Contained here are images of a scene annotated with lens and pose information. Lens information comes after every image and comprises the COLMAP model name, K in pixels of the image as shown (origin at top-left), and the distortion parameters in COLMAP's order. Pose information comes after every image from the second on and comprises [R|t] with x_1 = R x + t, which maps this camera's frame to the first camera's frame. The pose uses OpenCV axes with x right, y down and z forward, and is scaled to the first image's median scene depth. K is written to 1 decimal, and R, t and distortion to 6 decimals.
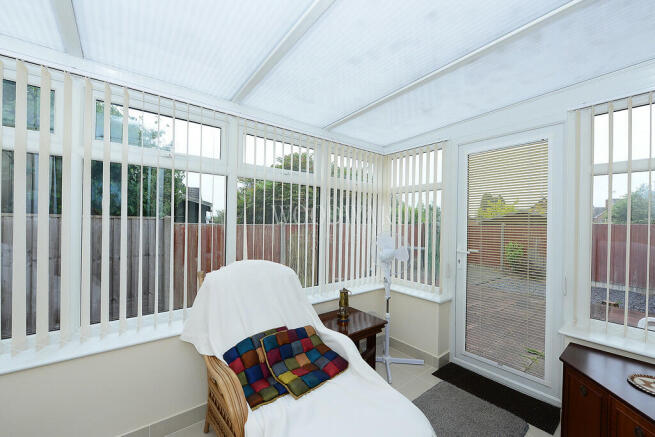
lens RADIAL K [[260.4, 0, 330.0], [0, 260.4, 224.4], [0, 0, 1]] dist [-0.014189, -0.000284]
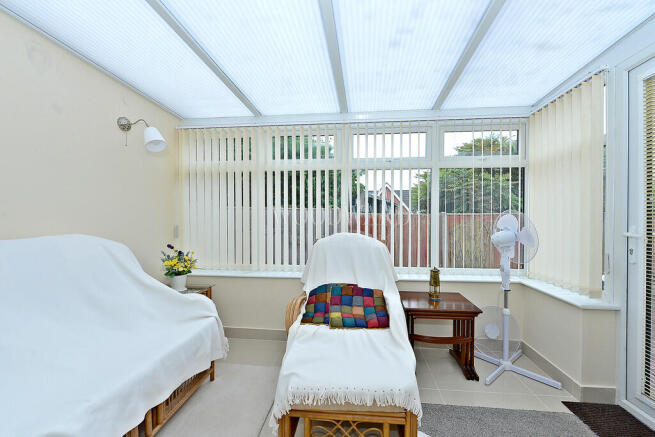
lens RADIAL K [[260.4, 0, 341.2], [0, 260.4, 224.7], [0, 0, 1]] dist [-0.014189, -0.000284]
pose [[0.712429, -0.005822, -0.701720, 0.457448], [0.002237, 0.999979, -0.006026, 0.084789], [0.701740, 0.002724, 0.712428, 0.052485]]
